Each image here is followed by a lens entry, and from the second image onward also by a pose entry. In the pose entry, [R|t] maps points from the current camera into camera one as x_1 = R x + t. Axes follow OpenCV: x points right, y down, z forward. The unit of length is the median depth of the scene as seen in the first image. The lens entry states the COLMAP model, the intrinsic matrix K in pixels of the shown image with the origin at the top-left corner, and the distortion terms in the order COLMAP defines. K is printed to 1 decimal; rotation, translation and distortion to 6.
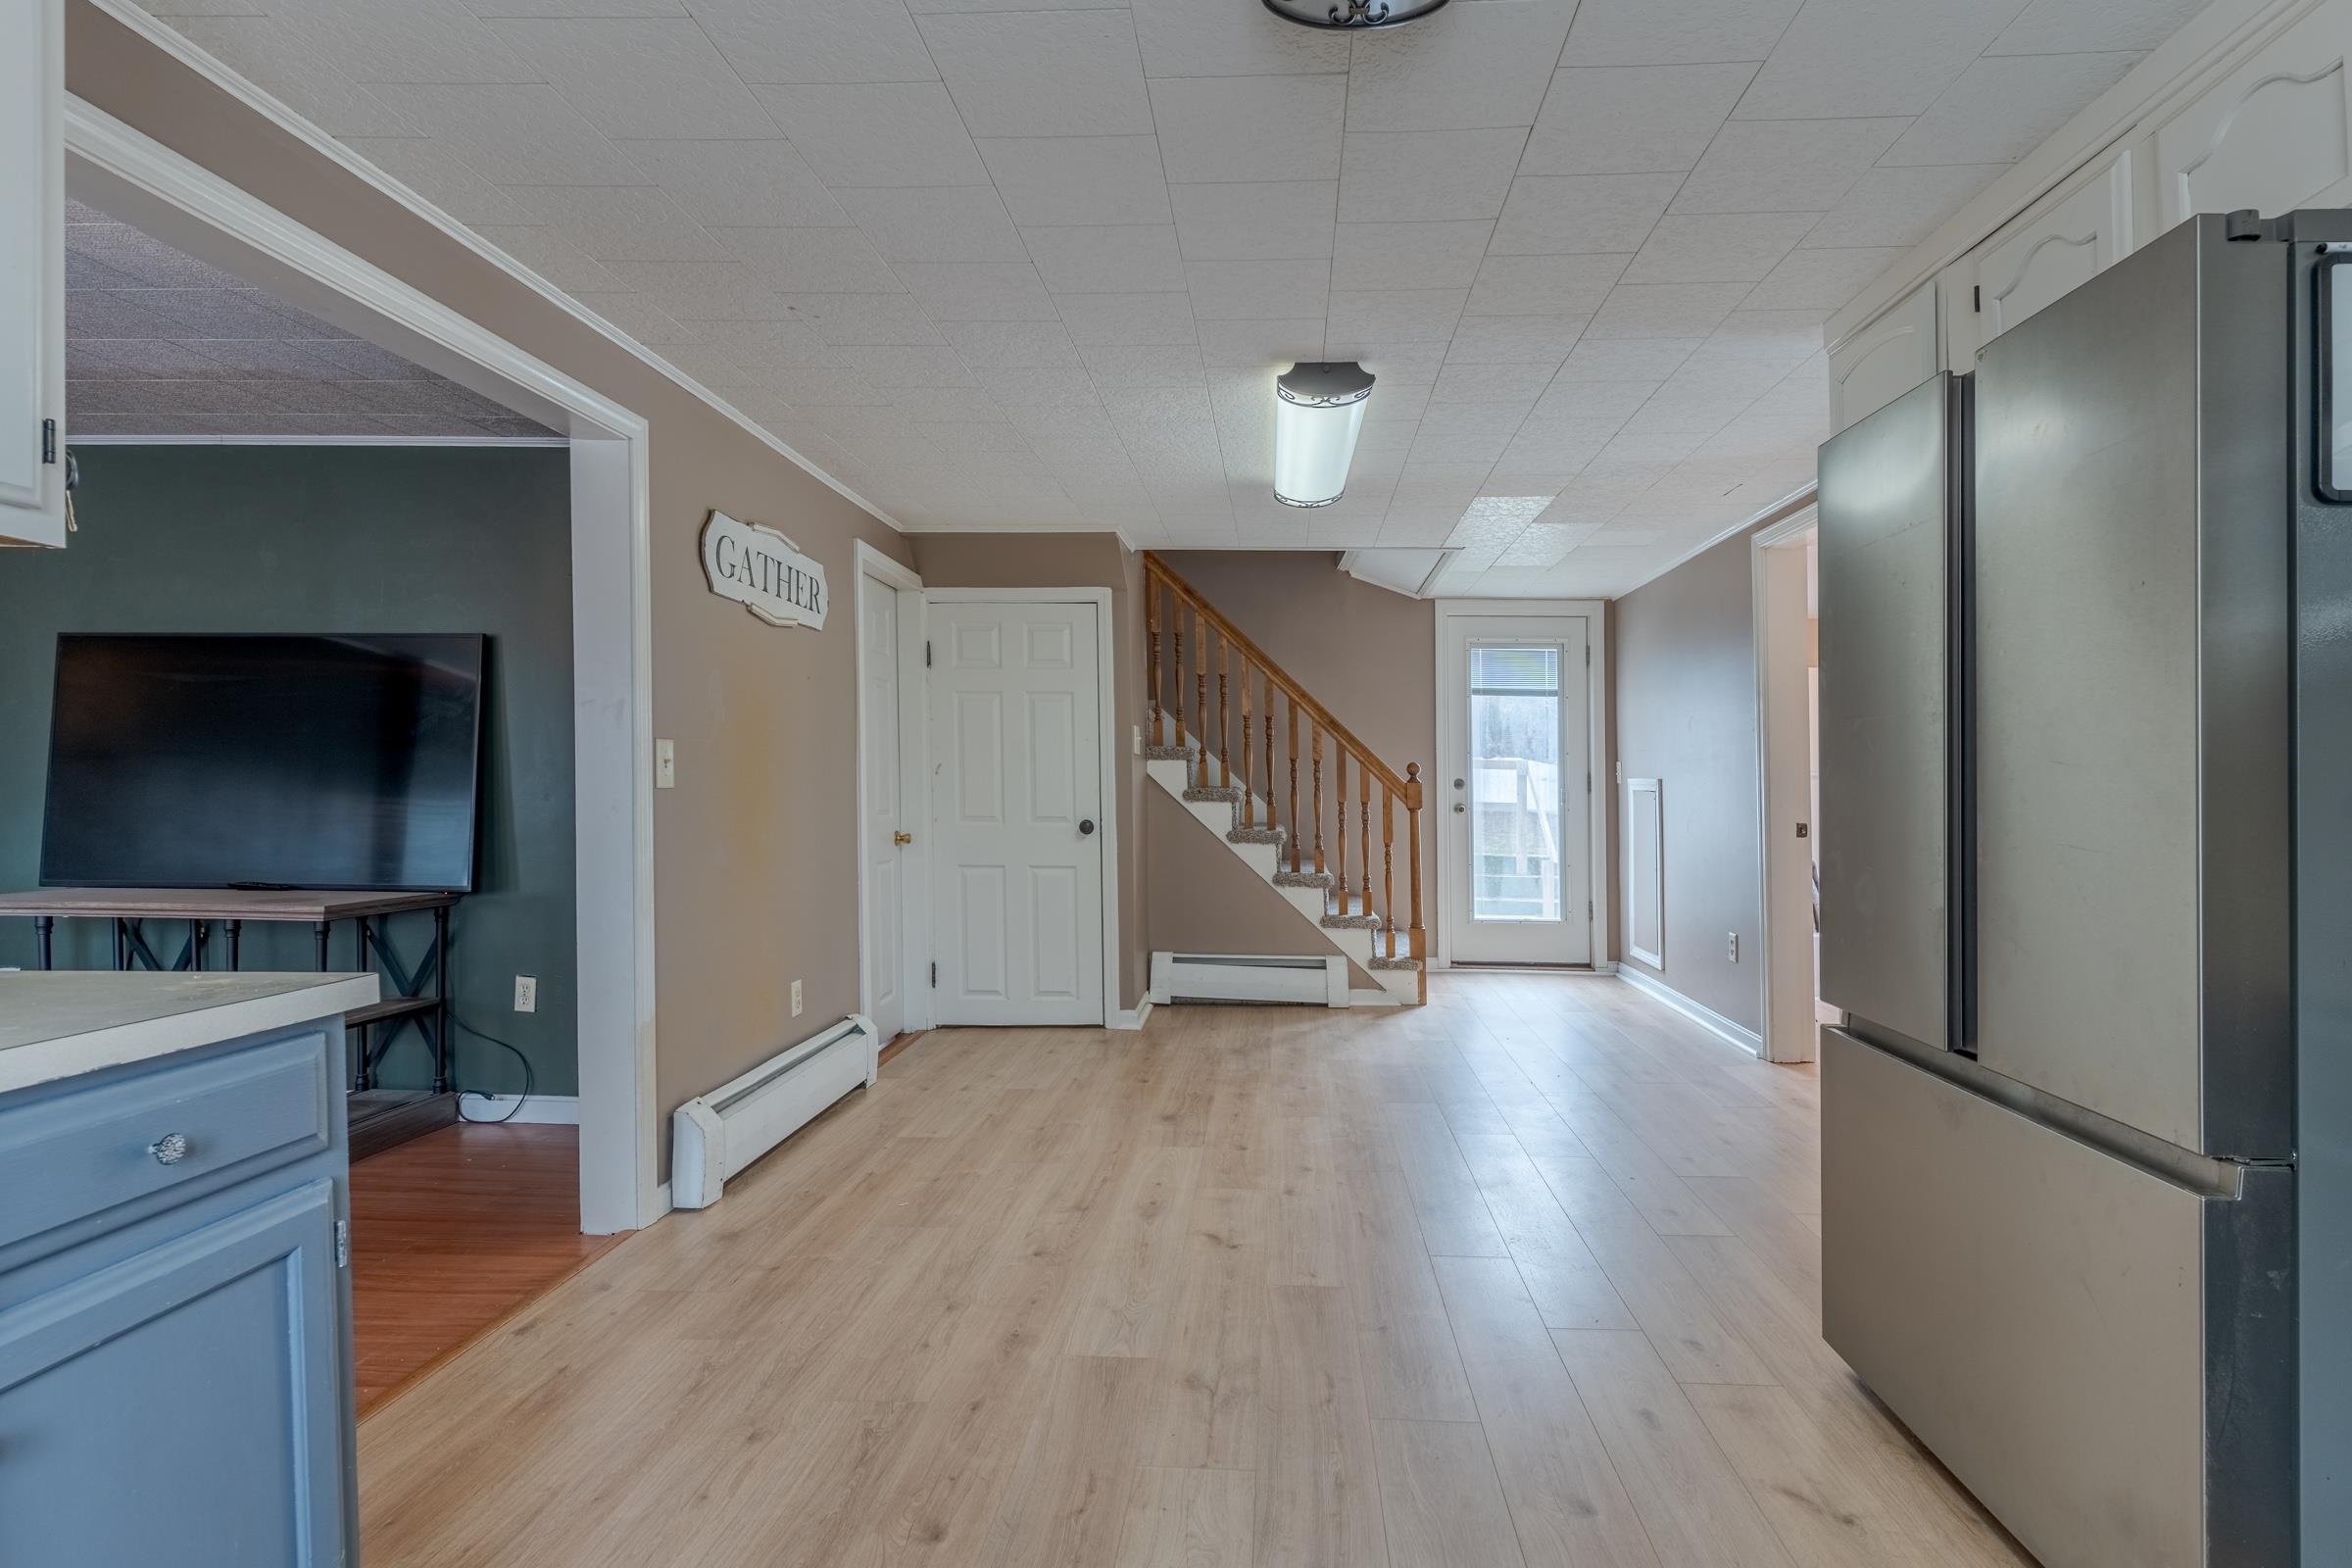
lens RADIAL K [[1119.3, 0, 1227.2], [0, 1119.3, 810.2], [0, 0, 1]] dist [0.001930, 0.000855]
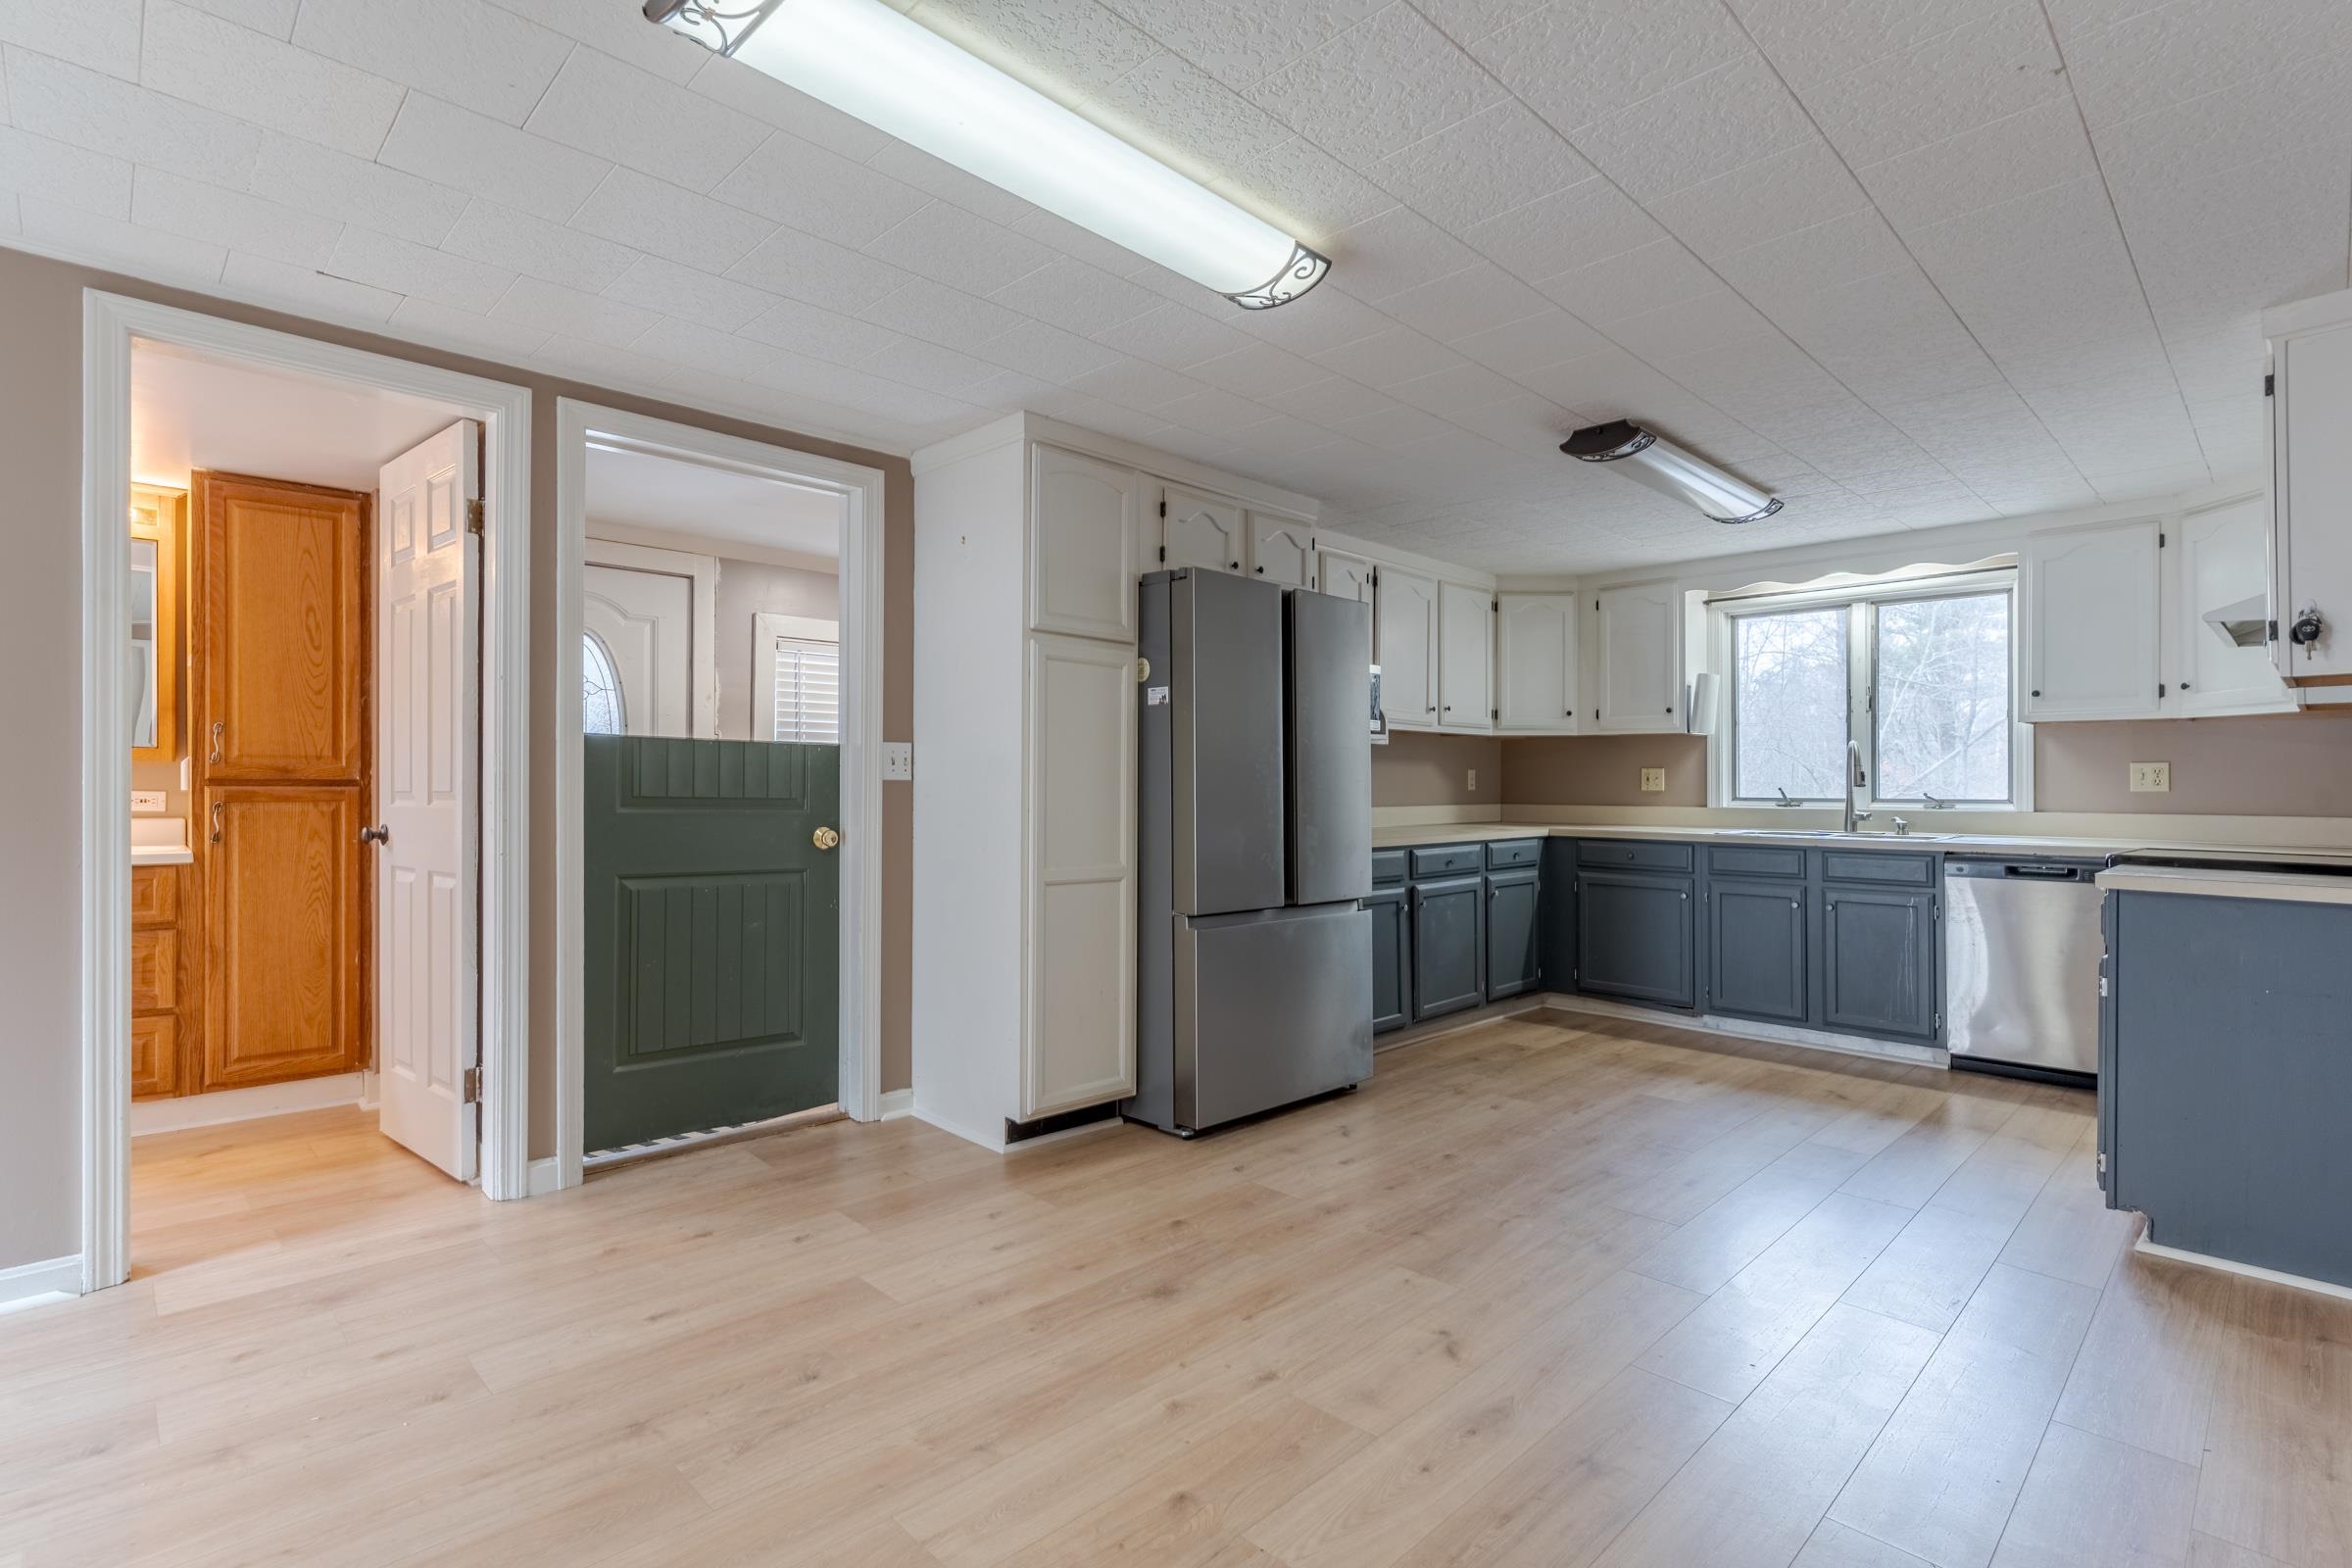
lens RADIAL K [[1119.3, 0, 1175.1], [0, 1119.3, 787.3], [0, 0, 1]] dist [0.001930, 0.000855]
pose [[-0.733979, -0.013779, 0.679033, -0.353495], [-0.000427, 0.999803, 0.019827, -0.031947], [-0.679172, 0.014263, -0.733840, 1.497735]]
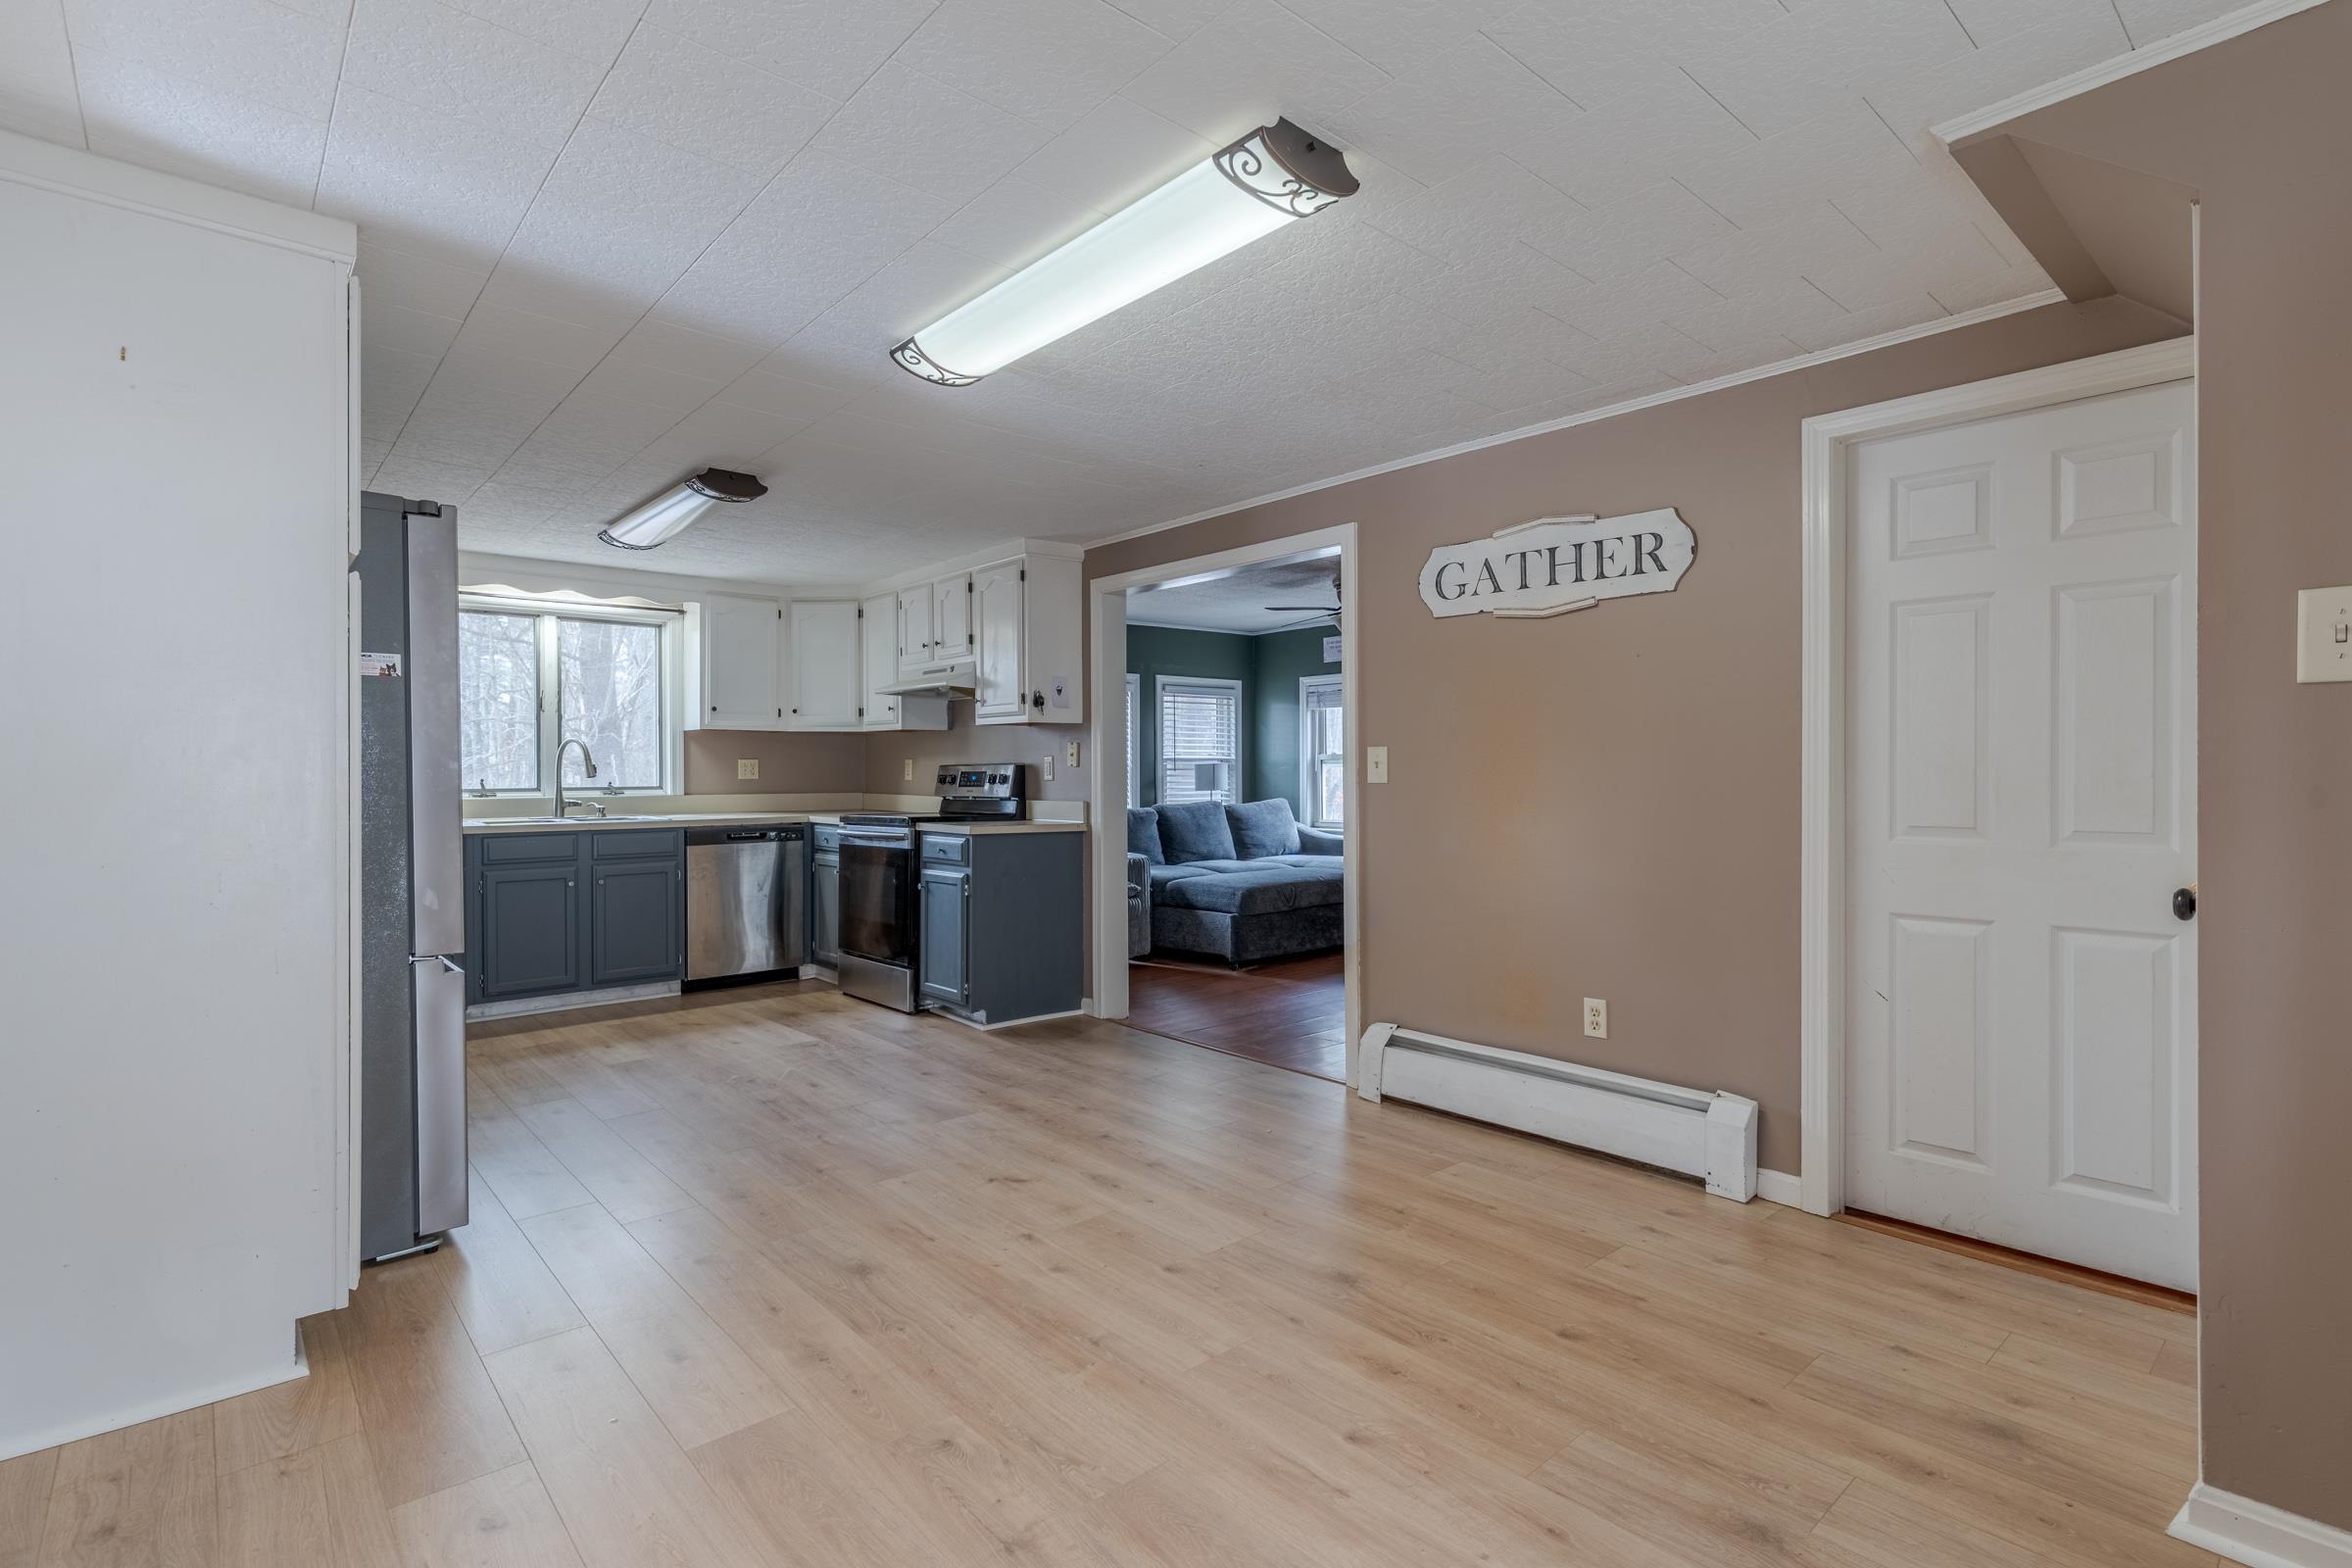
lens RADIAL K [[1119.3, 0, 1175.6], [0, 1119.3, 758.2], [0, 0, 1]] dist [0.001930, 0.000855]
pose [[-0.716513, -0.013240, -0.697449, 0.584604], [-0.013252, 0.999898, -0.005367, -0.036505], [0.697448, 0.005397, -0.716615, 1.677972]]
